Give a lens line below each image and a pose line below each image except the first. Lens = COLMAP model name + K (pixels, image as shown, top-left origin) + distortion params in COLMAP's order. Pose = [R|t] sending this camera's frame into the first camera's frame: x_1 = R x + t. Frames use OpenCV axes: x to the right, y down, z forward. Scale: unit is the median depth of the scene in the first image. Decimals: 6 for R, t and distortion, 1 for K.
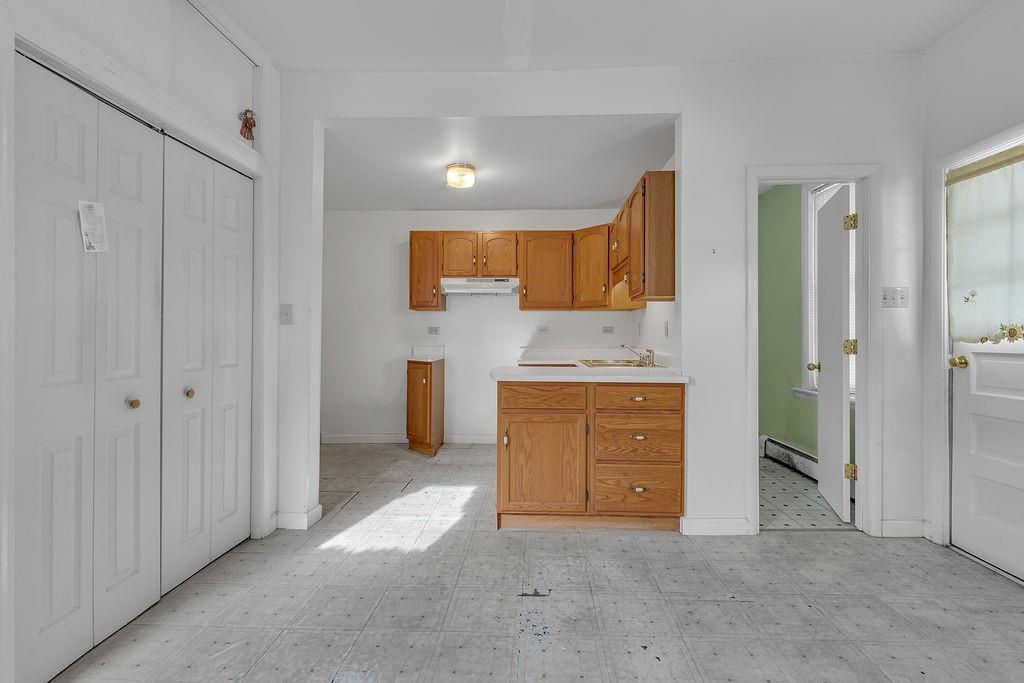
lens RADIAL K [[464.3, 0, 515.4], [0, 464.3, 336.5], [0, 0, 1]] dist [0.014398, -0.001243]
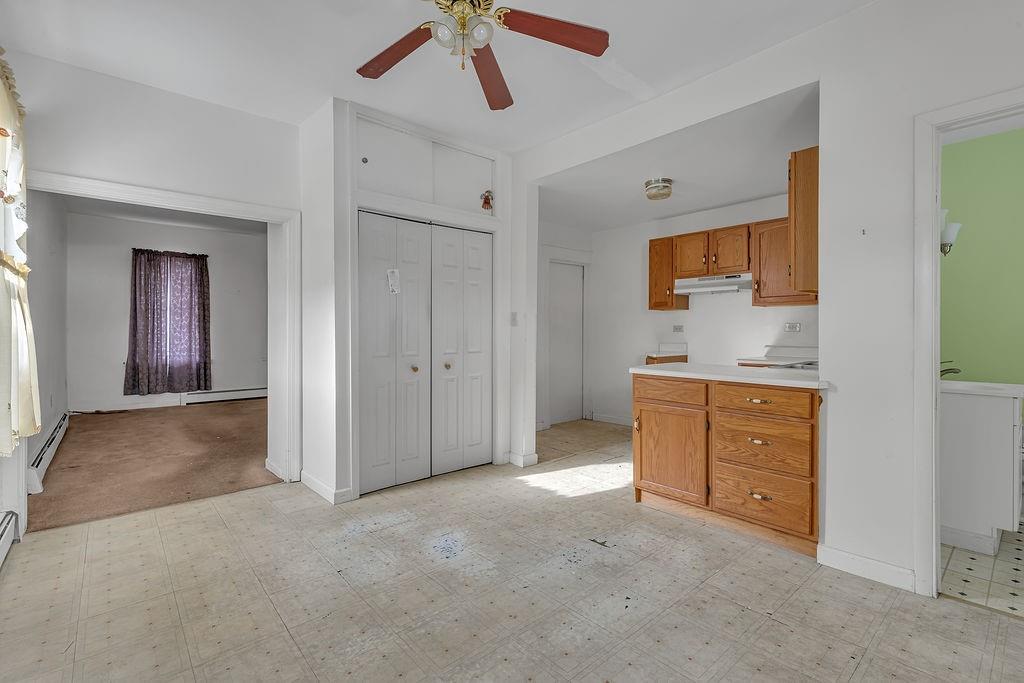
lens RADIAL K [[464.3, 0, 515.4], [0, 464.3, 336.5], [0, 0, 1]] dist [0.014398, -0.001243]
pose [[0.687690, 0.004921, -0.725988, 0.606276], [0.000097, 0.999976, 0.006870, -0.003518], [0.726005, -0.004795, 0.687673, -0.010163]]
